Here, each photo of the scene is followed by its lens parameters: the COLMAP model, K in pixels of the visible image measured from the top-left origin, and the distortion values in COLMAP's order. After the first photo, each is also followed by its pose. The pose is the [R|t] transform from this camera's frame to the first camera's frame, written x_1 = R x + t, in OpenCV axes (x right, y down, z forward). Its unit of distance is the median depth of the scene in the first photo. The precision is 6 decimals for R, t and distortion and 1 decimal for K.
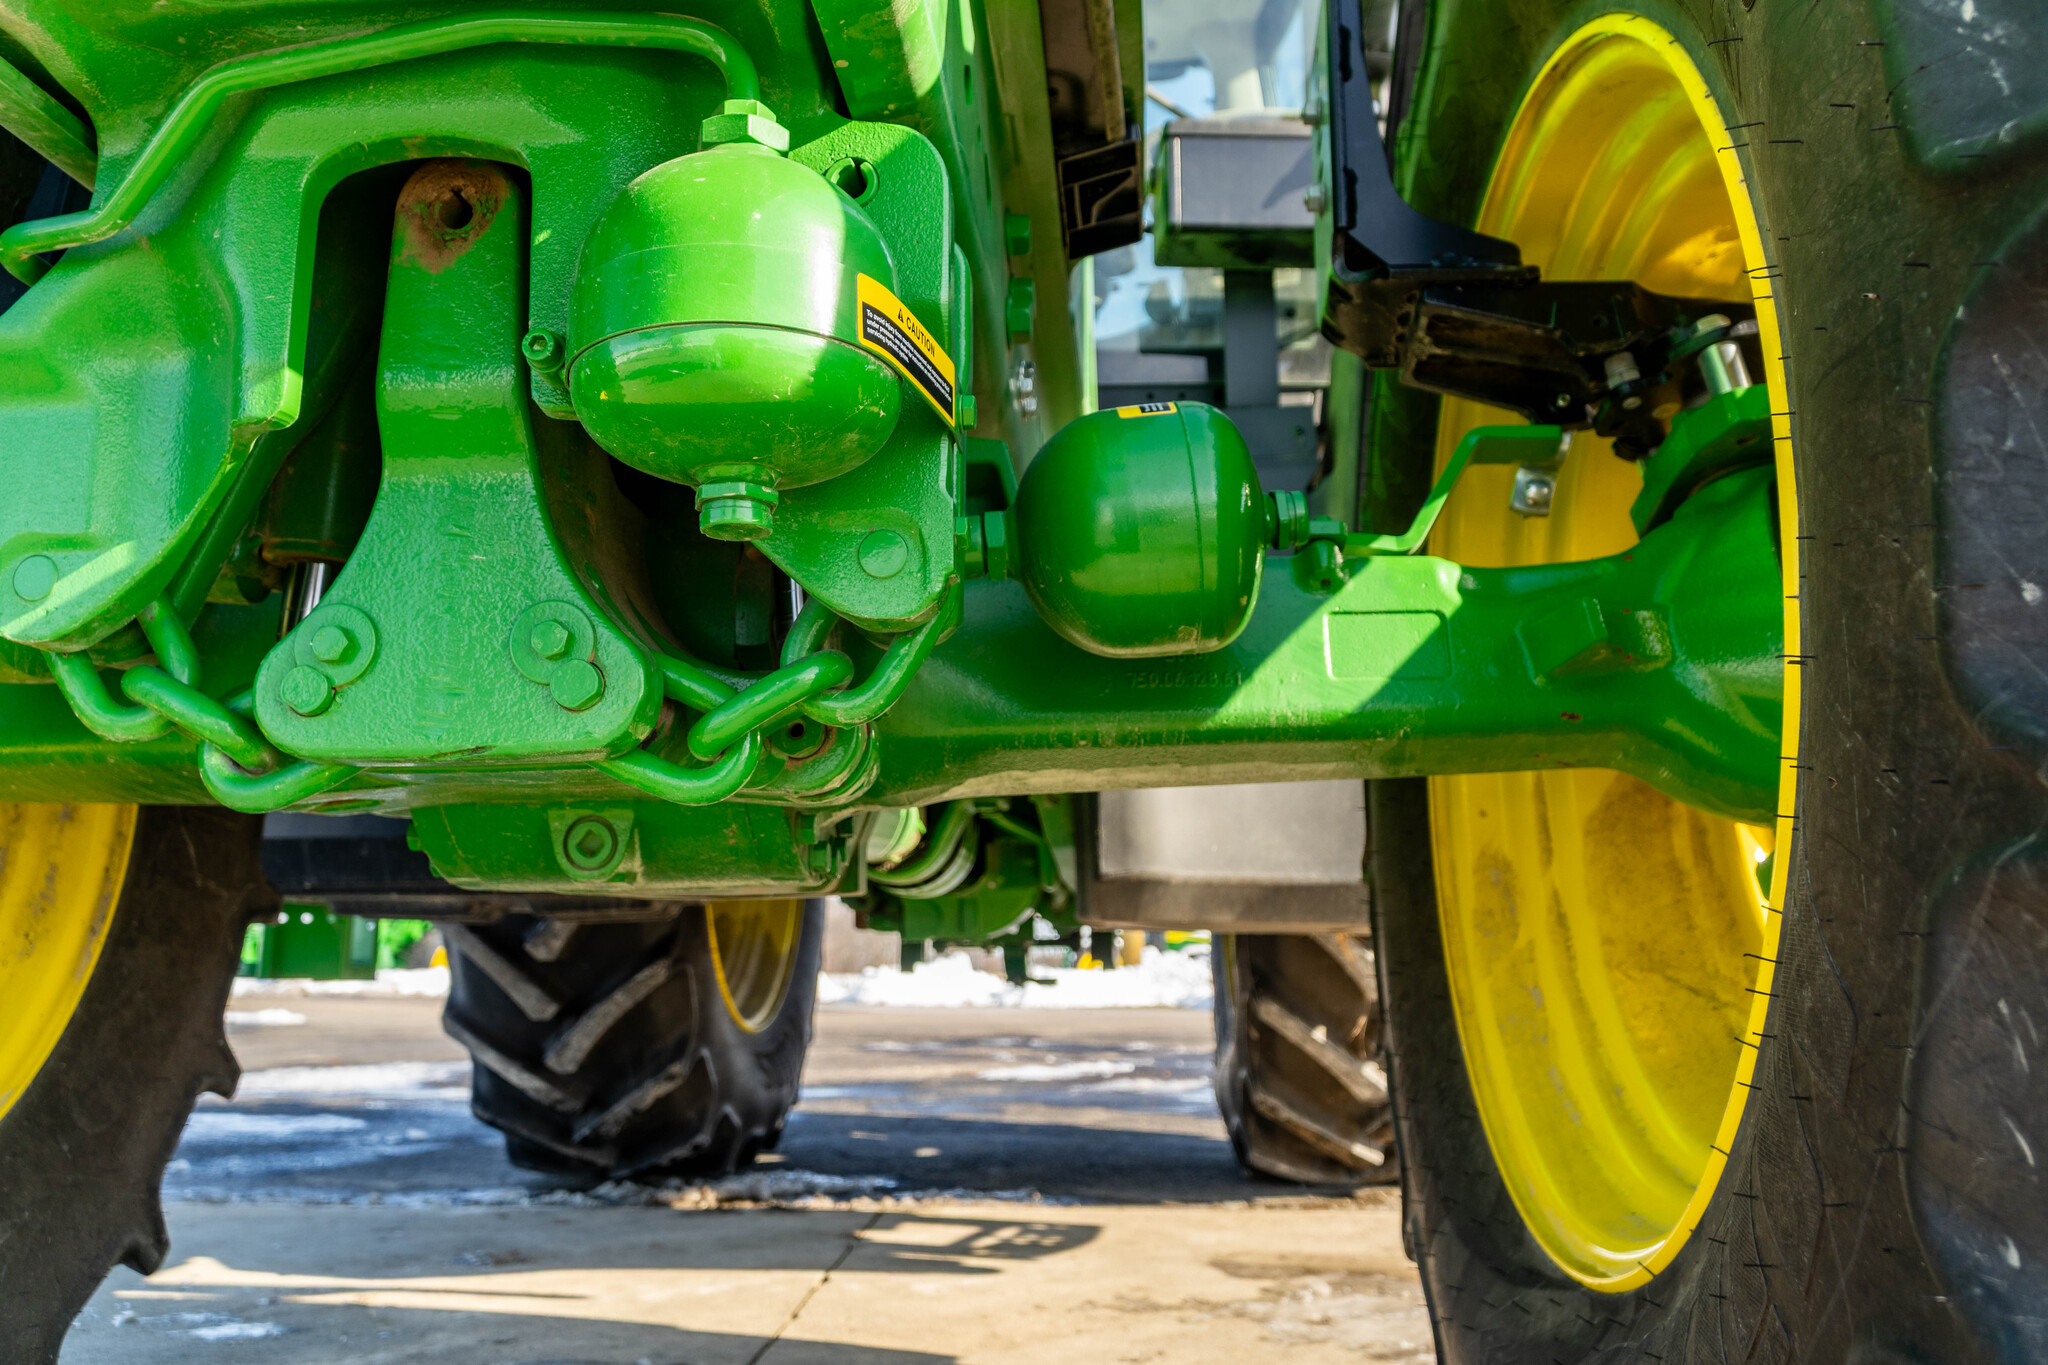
lens RADIAL K [[1715.6, 0, 1024.0], [0, 1715.6, 682.5], [0, 0, 1]] dist [-0.001139, 0.007626]
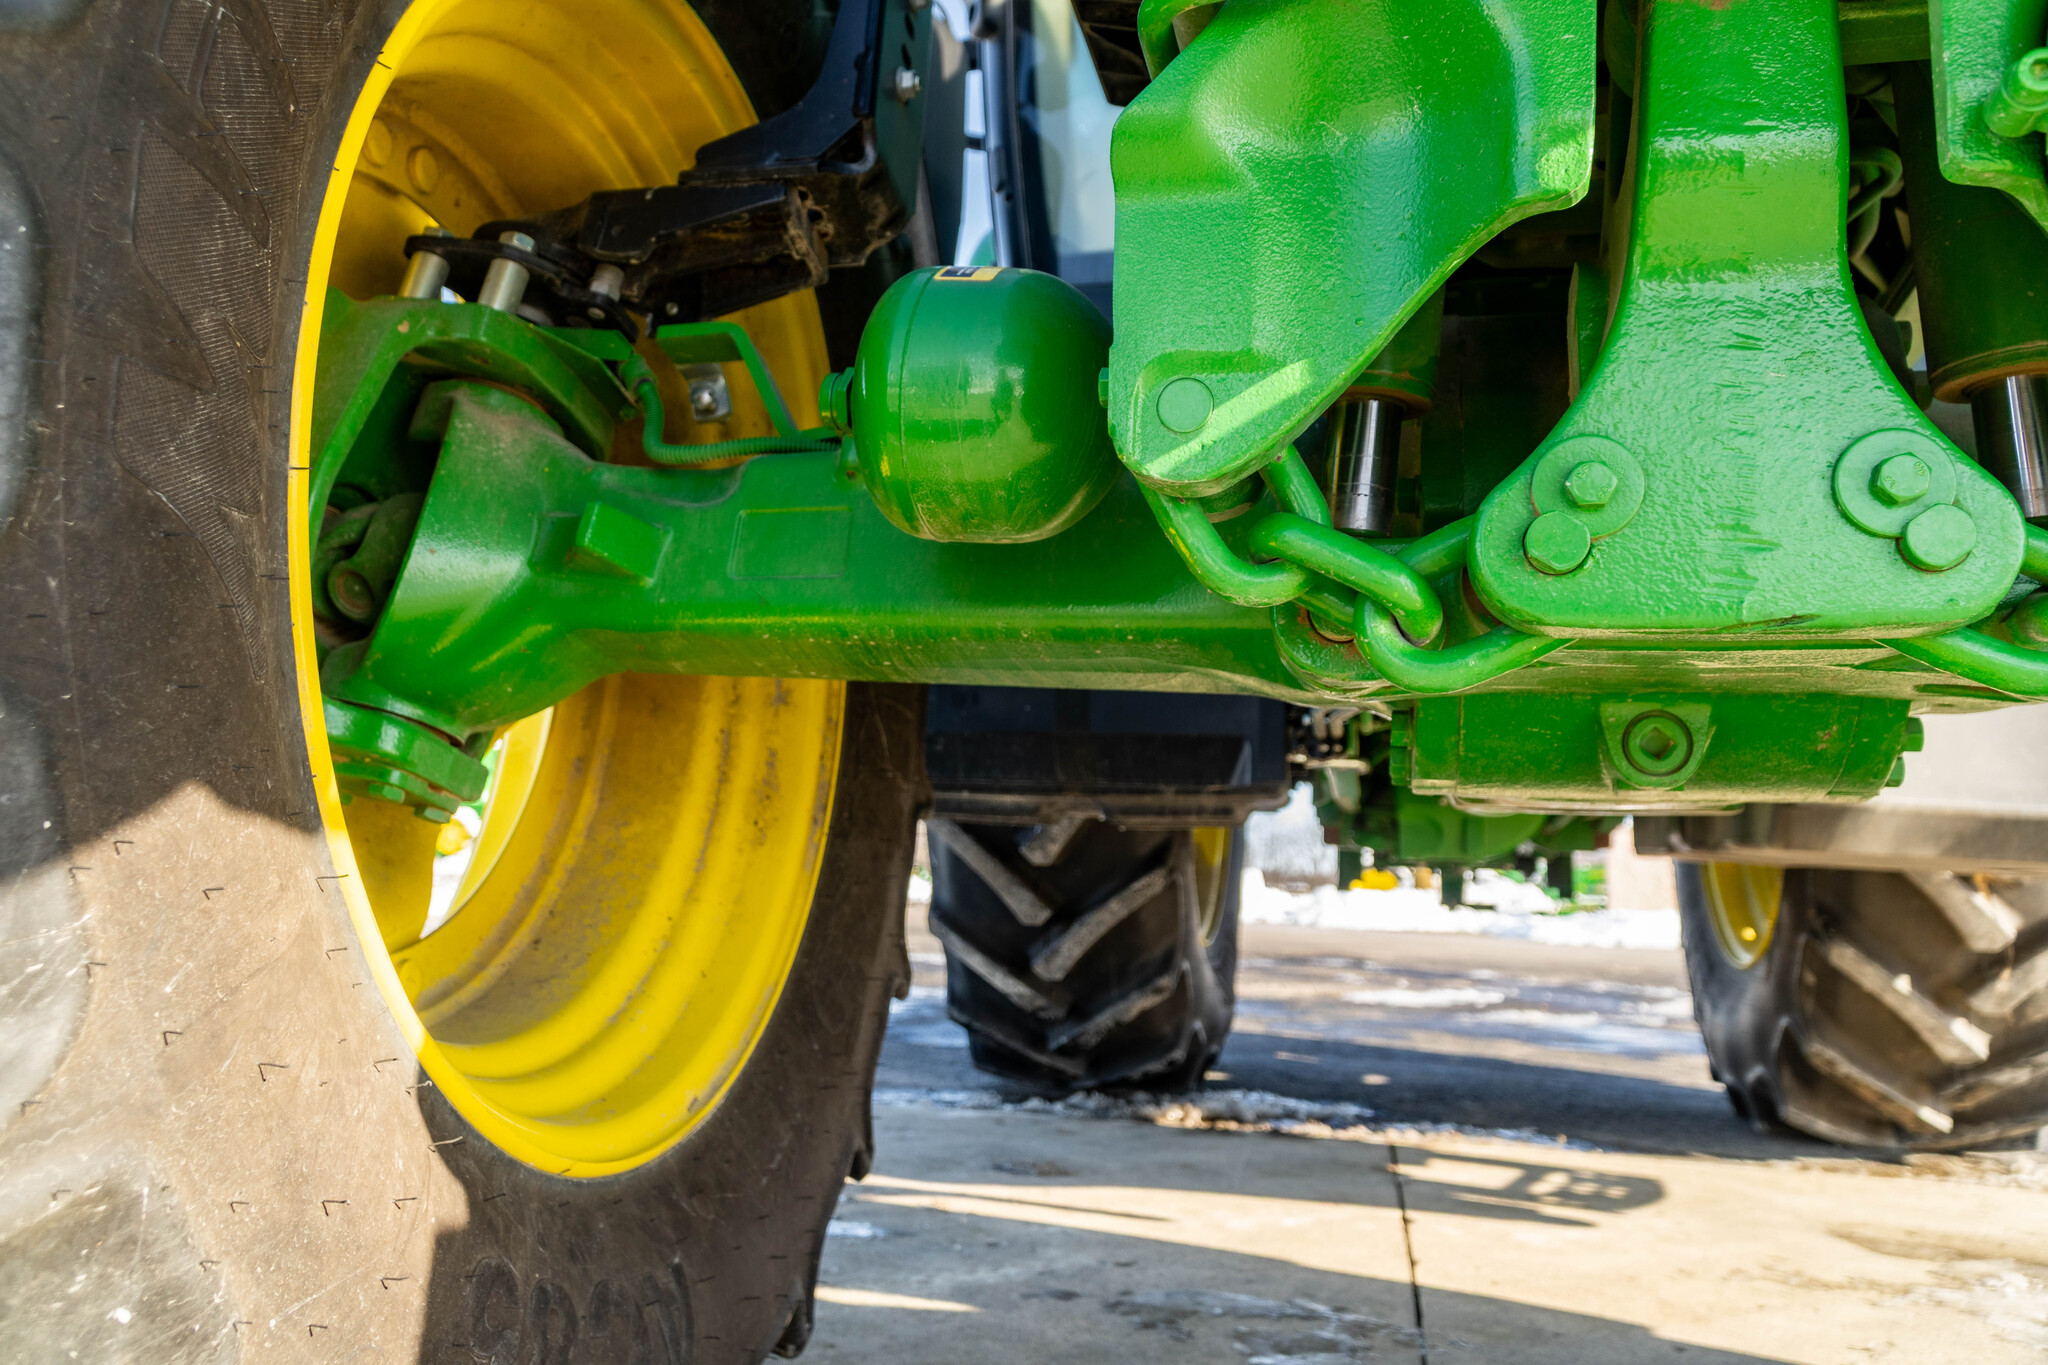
lens RADIAL K [[1727.5, 0, 999.6], [0, 1727.5, 683.5], [0, 0, 1]] dist [-0.006913, 0.039823]
pose [[0.984847, 0.024258, -0.171719, -0.134186], [-0.015345, 0.998474, 0.053043, 0.007994], [0.172743, -0.049604, 0.983717, 0.039148]]
